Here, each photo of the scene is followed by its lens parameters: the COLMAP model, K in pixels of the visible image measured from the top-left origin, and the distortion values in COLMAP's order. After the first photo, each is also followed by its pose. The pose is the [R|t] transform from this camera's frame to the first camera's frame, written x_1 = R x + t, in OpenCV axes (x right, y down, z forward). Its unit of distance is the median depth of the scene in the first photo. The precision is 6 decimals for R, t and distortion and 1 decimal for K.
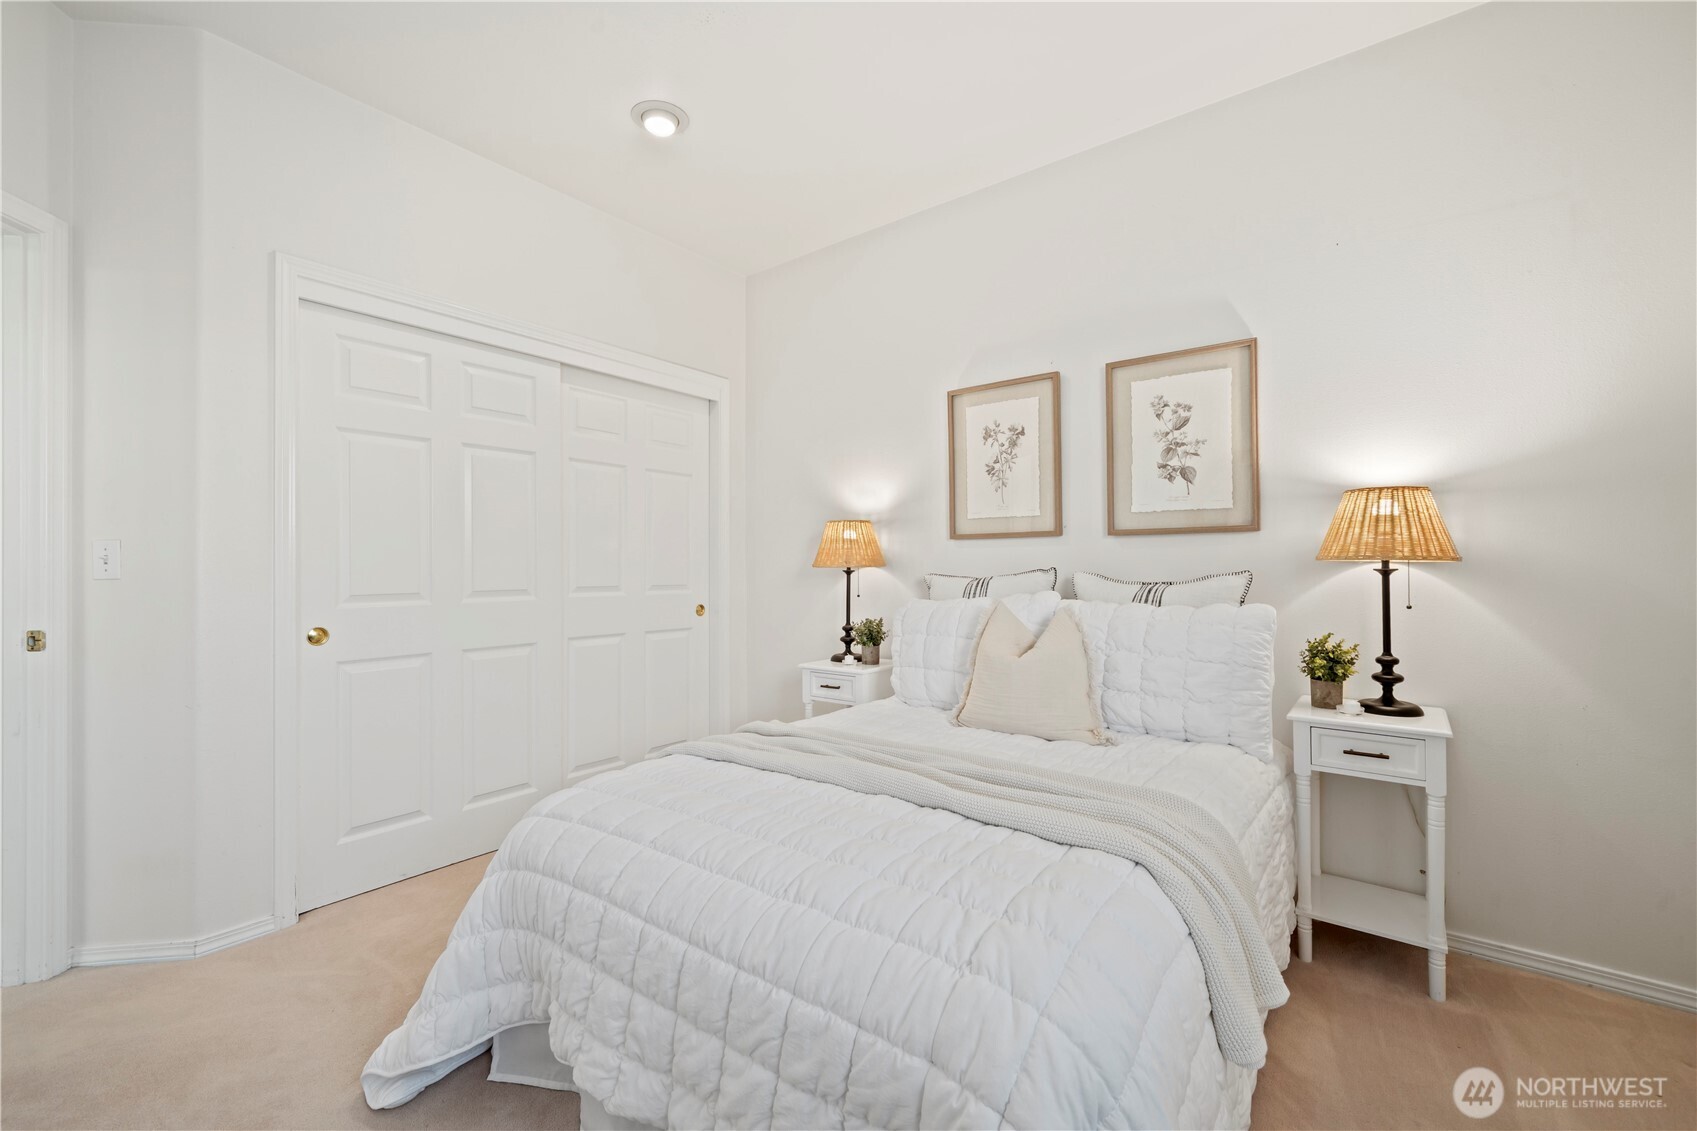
lens RADIAL K [[698.3, 0, 825.5], [0, 698.3, 573.9], [0, 0, 1]] dist [-0.001432, -0.000130]
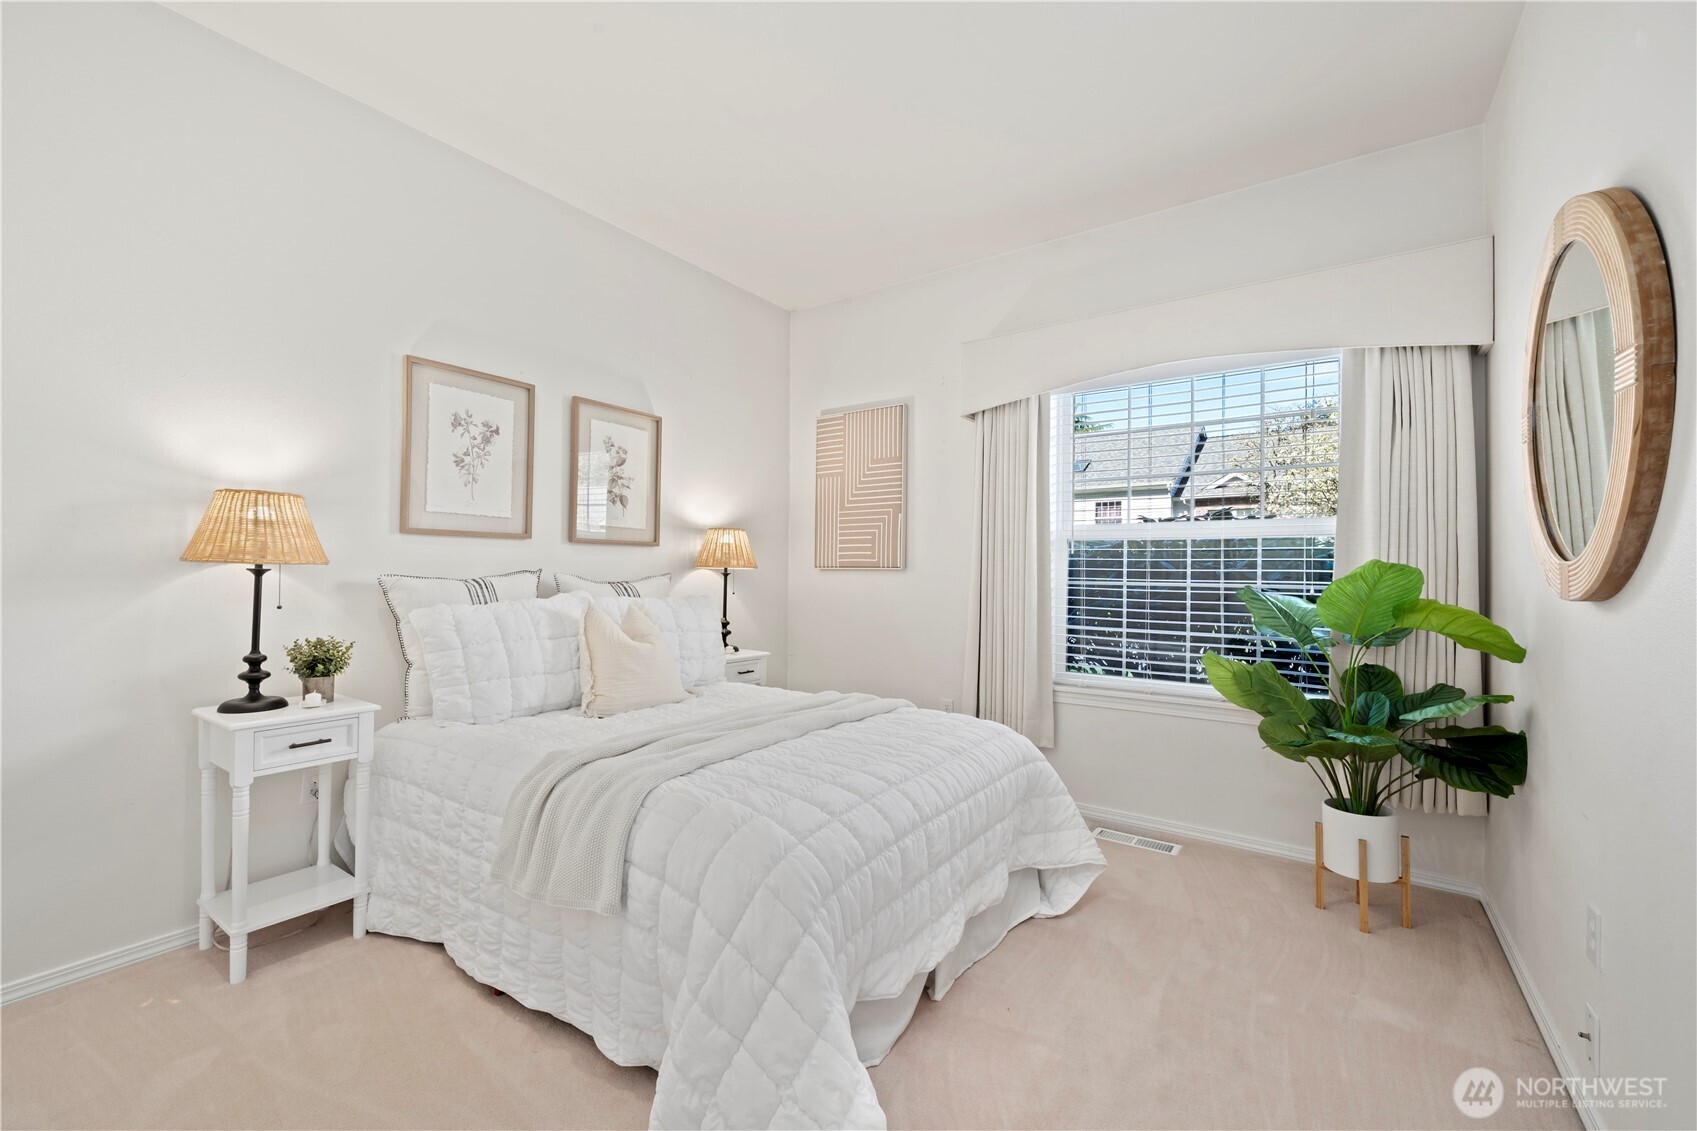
lens RADIAL K [[679.1, 0, 851.6], [0, 679.1, 571.3], [0, 0, 1]] dist [-0.001462, -0.000117]
pose [[-0.060939, 0.006500, 0.998120, -0.703864], [-0.003143, 0.999973, -0.006704, 0.000796], [-0.998137, -0.003546, -0.060917, 0.549634]]
